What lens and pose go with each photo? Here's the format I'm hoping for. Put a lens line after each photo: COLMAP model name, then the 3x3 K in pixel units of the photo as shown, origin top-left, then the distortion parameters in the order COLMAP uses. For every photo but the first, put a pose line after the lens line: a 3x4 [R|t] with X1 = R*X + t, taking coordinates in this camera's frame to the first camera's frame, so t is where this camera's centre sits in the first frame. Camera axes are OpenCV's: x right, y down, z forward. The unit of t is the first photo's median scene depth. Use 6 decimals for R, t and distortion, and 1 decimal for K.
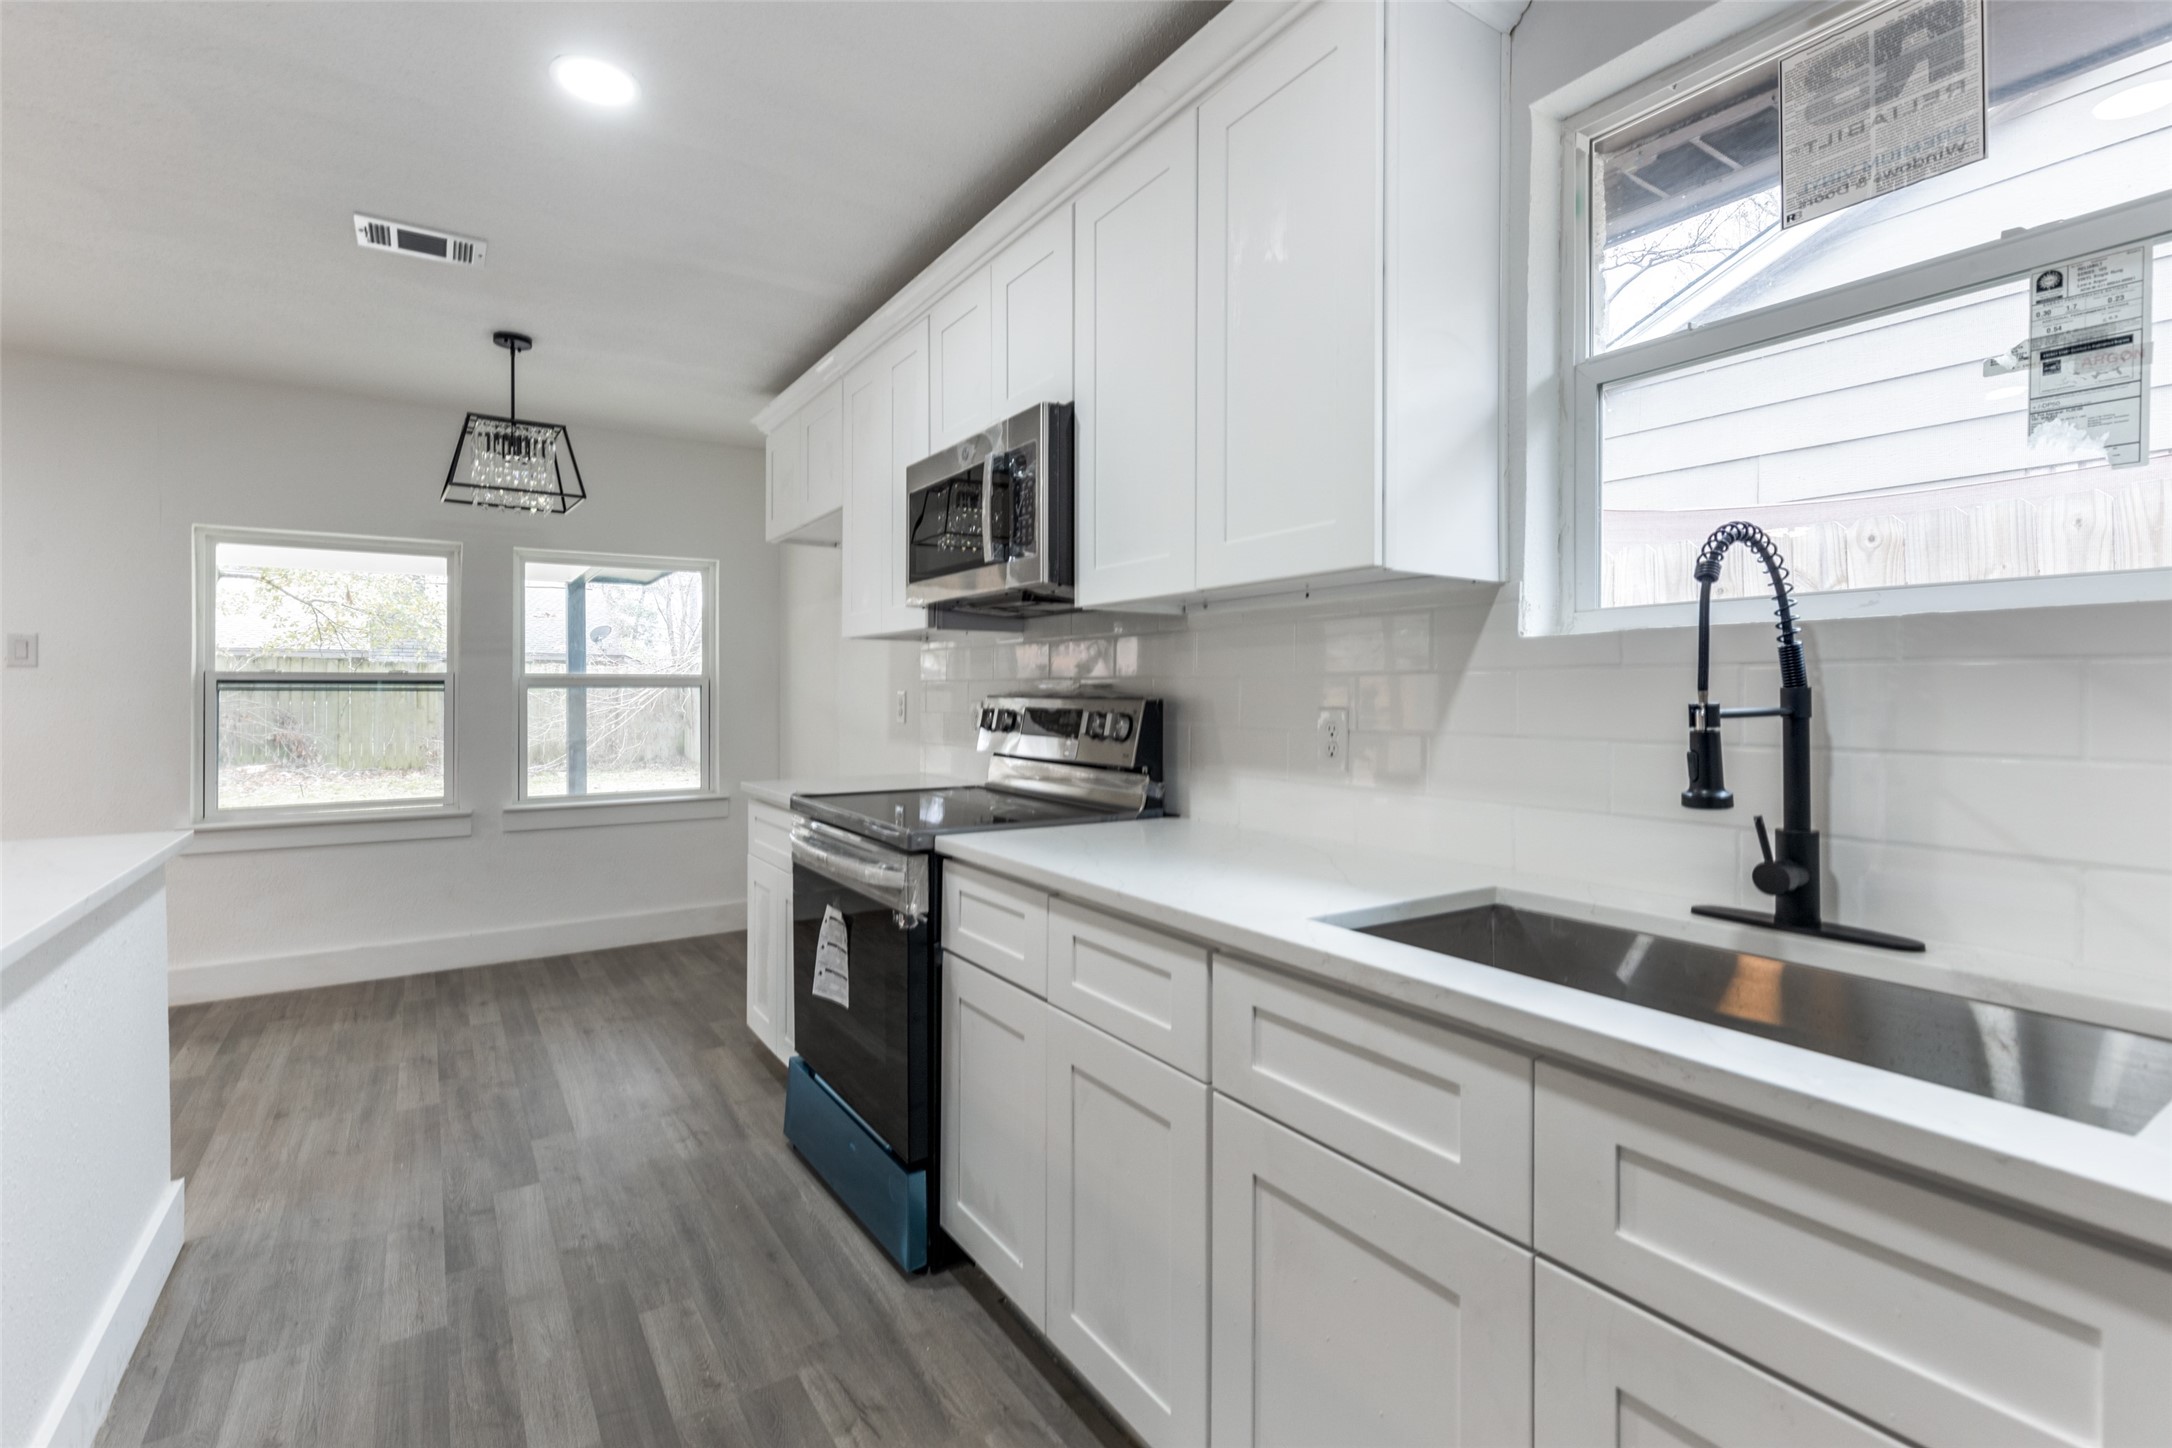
lens RADIAL K [[973.3, 0, 1065.9], [0, 973.3, 713.6], [0, 0, 1]] dist [0.004418, 0.000149]
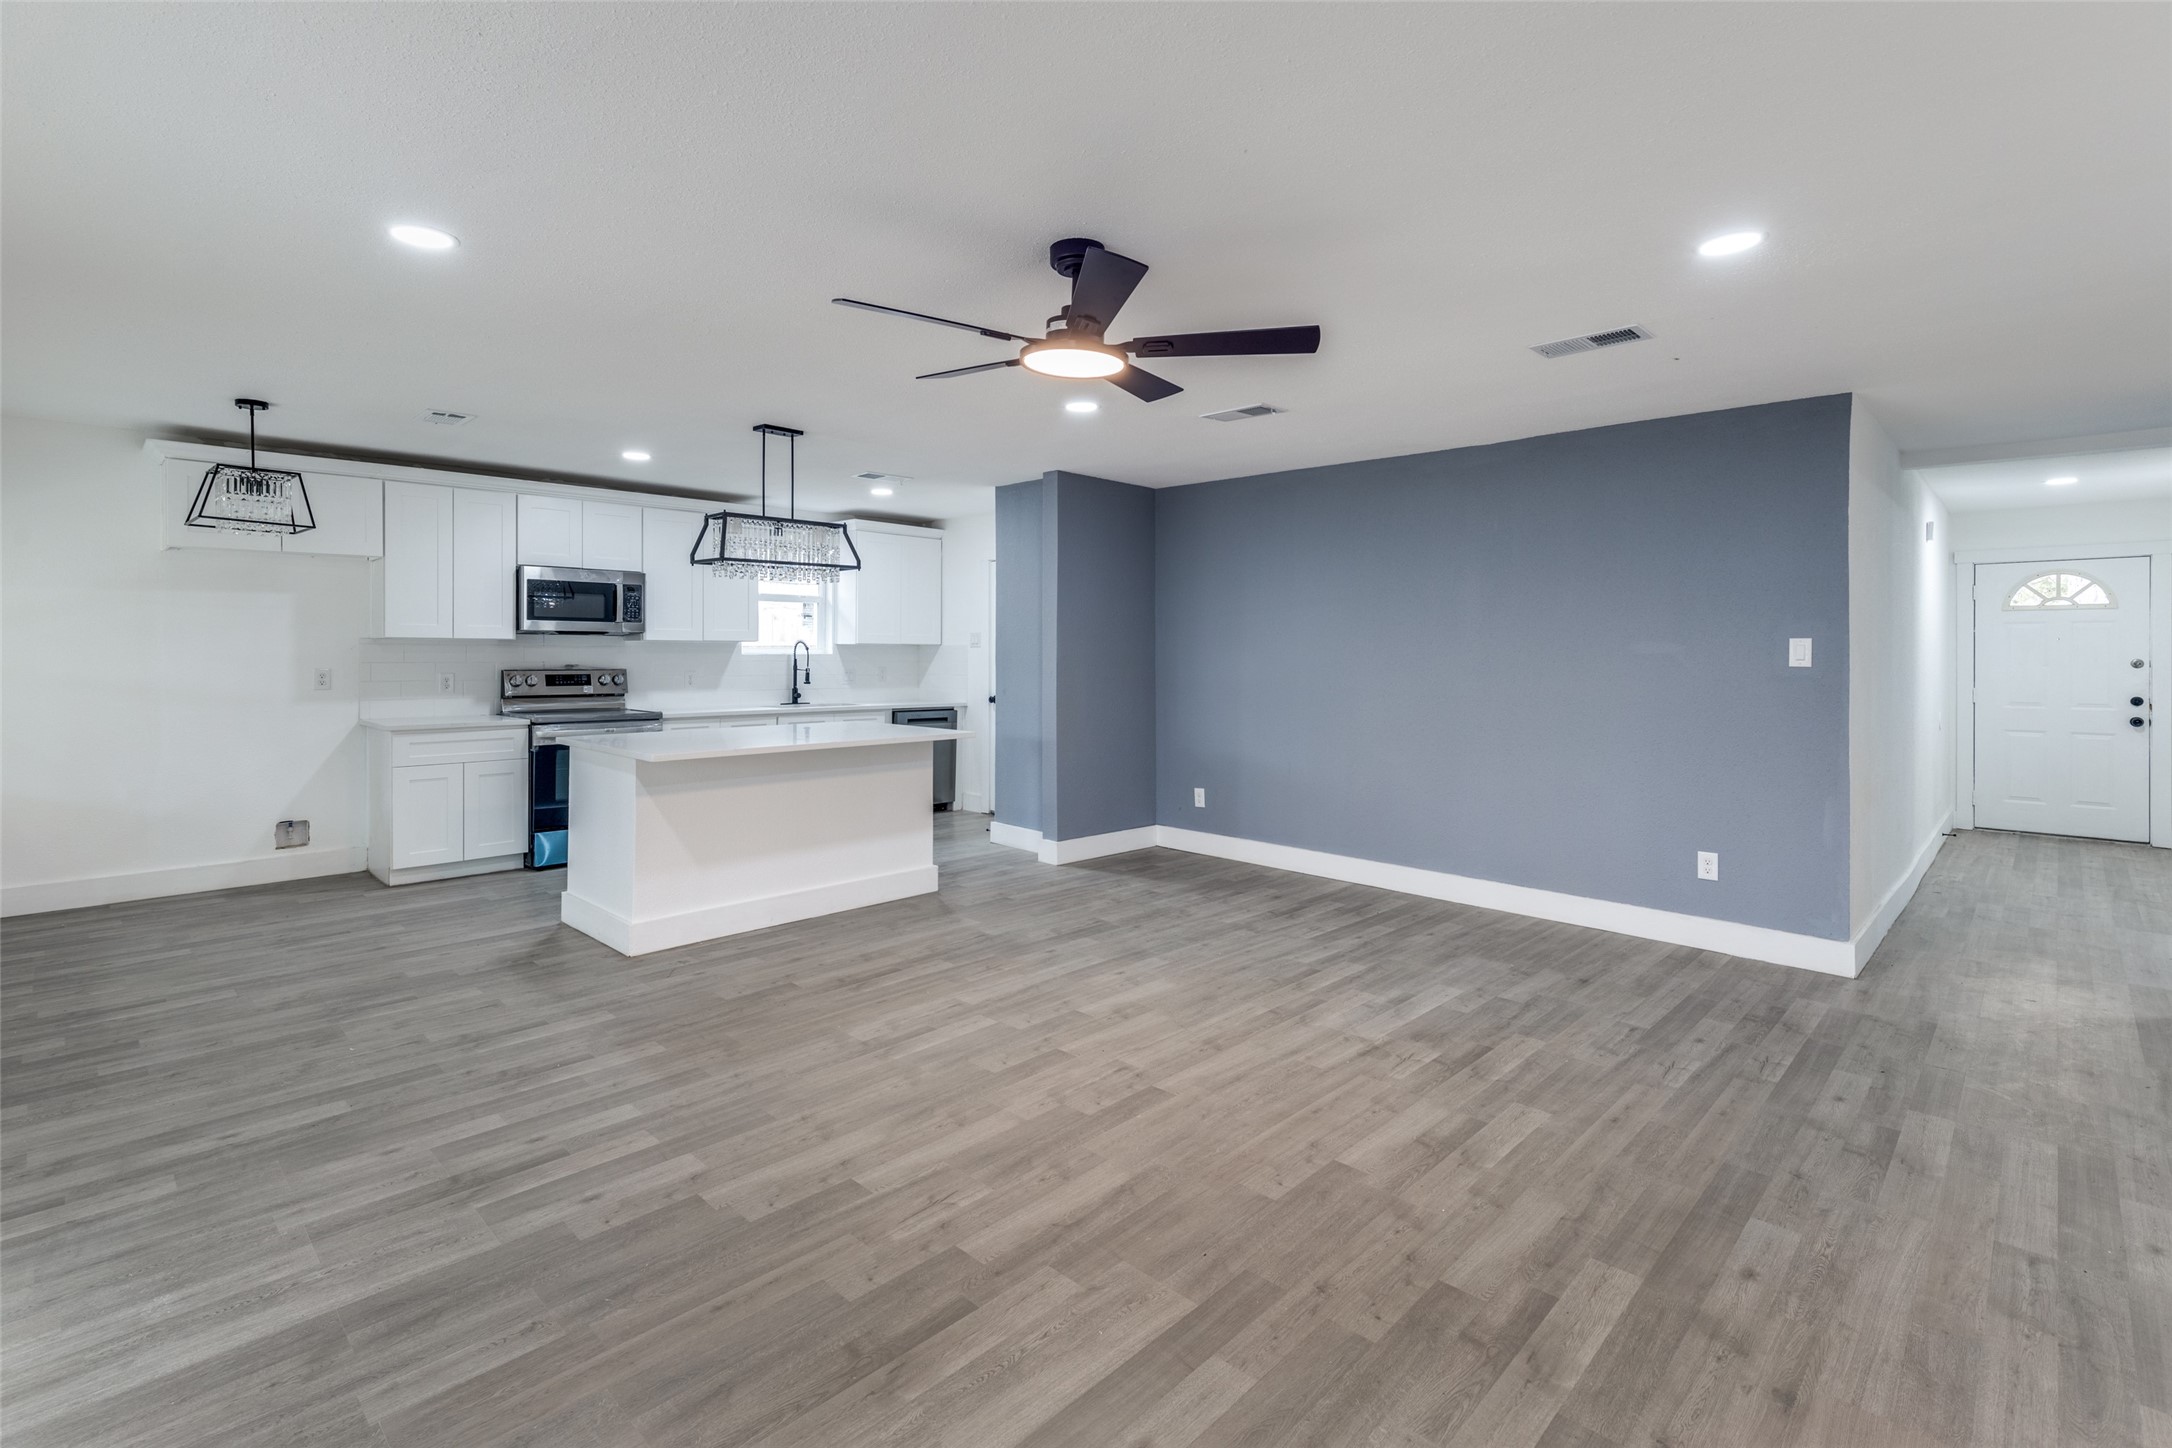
lens RADIAL K [[993.1, 0, 1081.9], [0, 993.1, 648.2], [0, 0, 1]] dist [0.002658, 0.000219]
pose [[-0.212805, 0.003718, 0.977088, -2.539396], [0.015936, 0.999873, -0.000334, -0.045986], [-0.976965, 0.015500, -0.212837, 0.240036]]
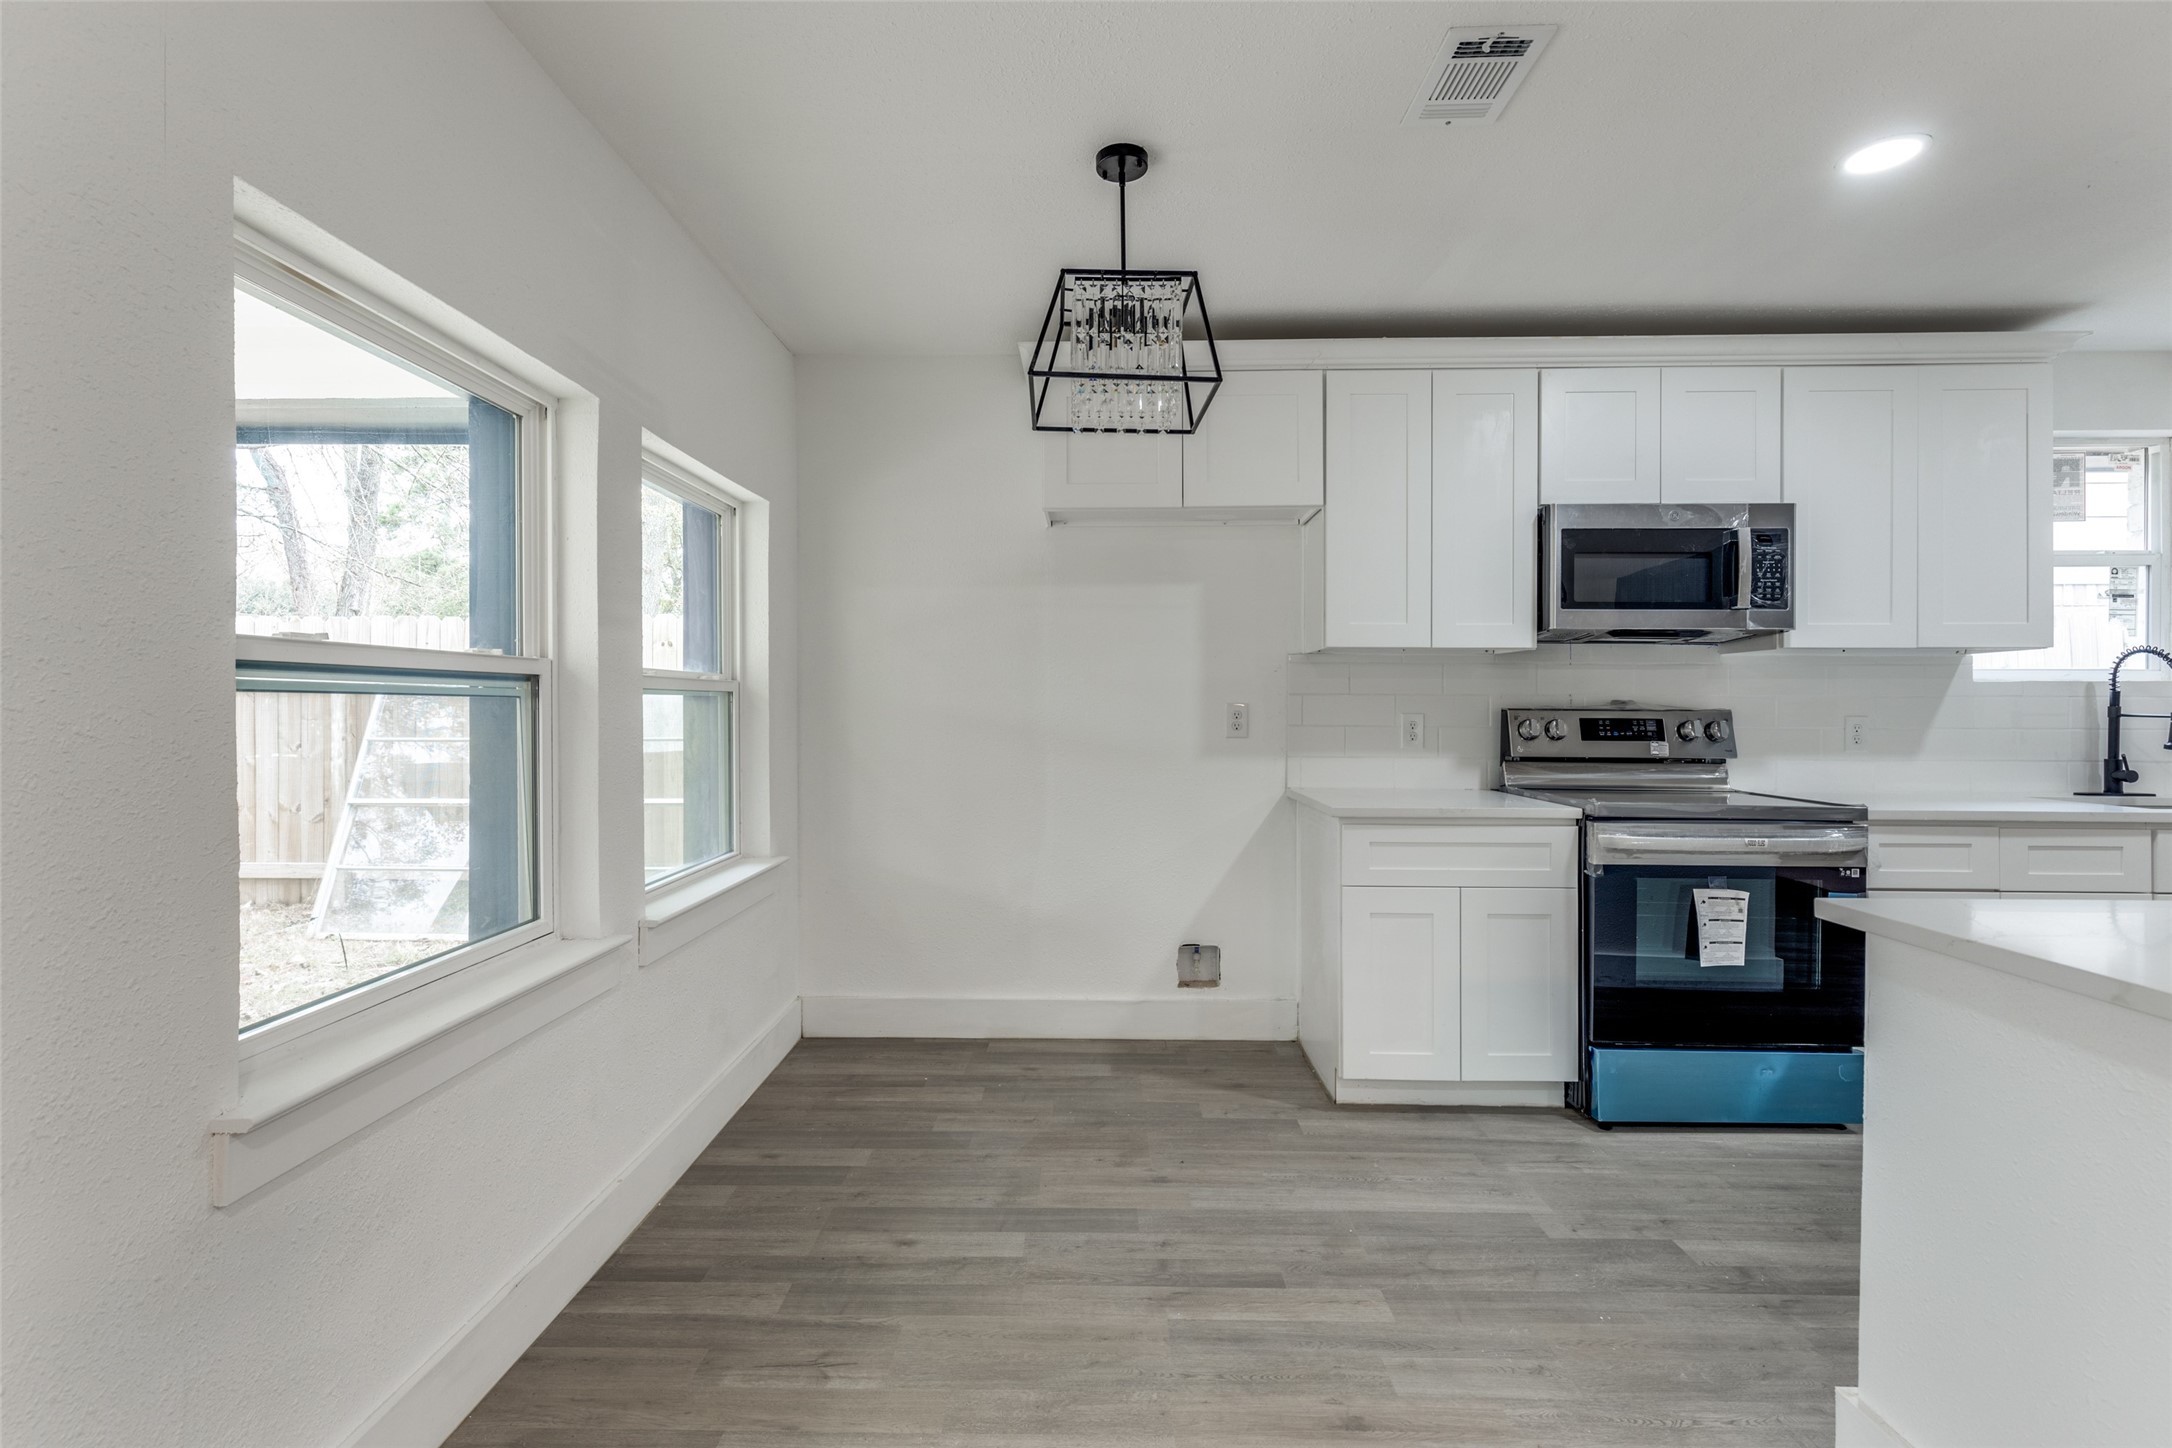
lens RADIAL K [[969.7, 0, 1080.9], [0, 969.7, 729.6], [0, 0, 1]] dist [0.004429, 0.000585]
pose [[0.568118, -0.016329, 0.822785, -1.347443], [0.013073, 0.999856, 0.010817, -0.012695], [-0.822843, 0.004611, 0.568250, 0.789201]]
